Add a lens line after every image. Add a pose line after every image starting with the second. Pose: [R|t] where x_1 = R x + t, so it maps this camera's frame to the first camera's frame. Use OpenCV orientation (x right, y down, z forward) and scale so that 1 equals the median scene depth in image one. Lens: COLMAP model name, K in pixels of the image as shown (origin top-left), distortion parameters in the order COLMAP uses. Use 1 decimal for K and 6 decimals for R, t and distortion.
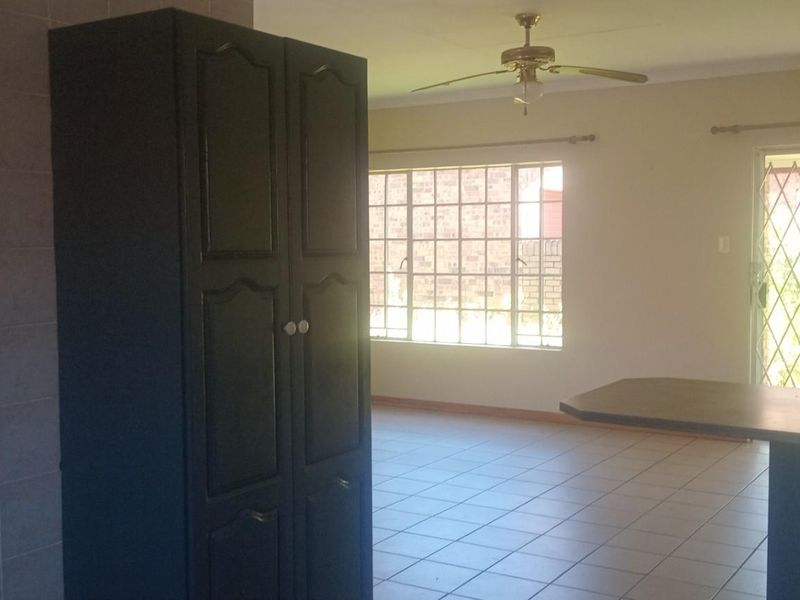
lens RADIAL K [[991.9, 0, 400.0], [0, 991.9, 300.0], [0, 0, 1]] dist [0.039407, 0.033877]
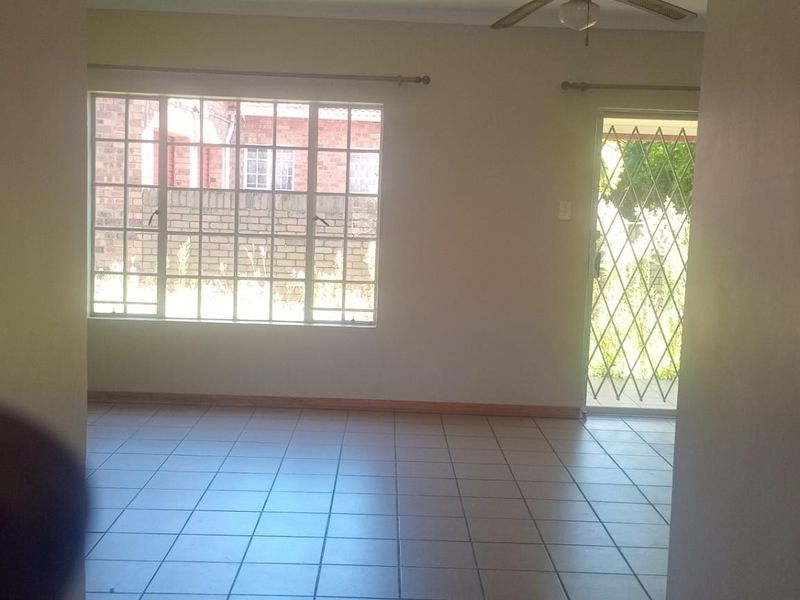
lens RADIAL K [[991.9, 0, 400.0], [0, 991.9, 300.0], [0, 0, 1]] dist [0.039407, 0.033877]
pose [[0.835435, -0.020723, 0.549199, -0.269138], [-0.009079, 0.998632, 0.051493, -0.015475], [-0.549515, -0.048005, 0.834104, 0.256887]]
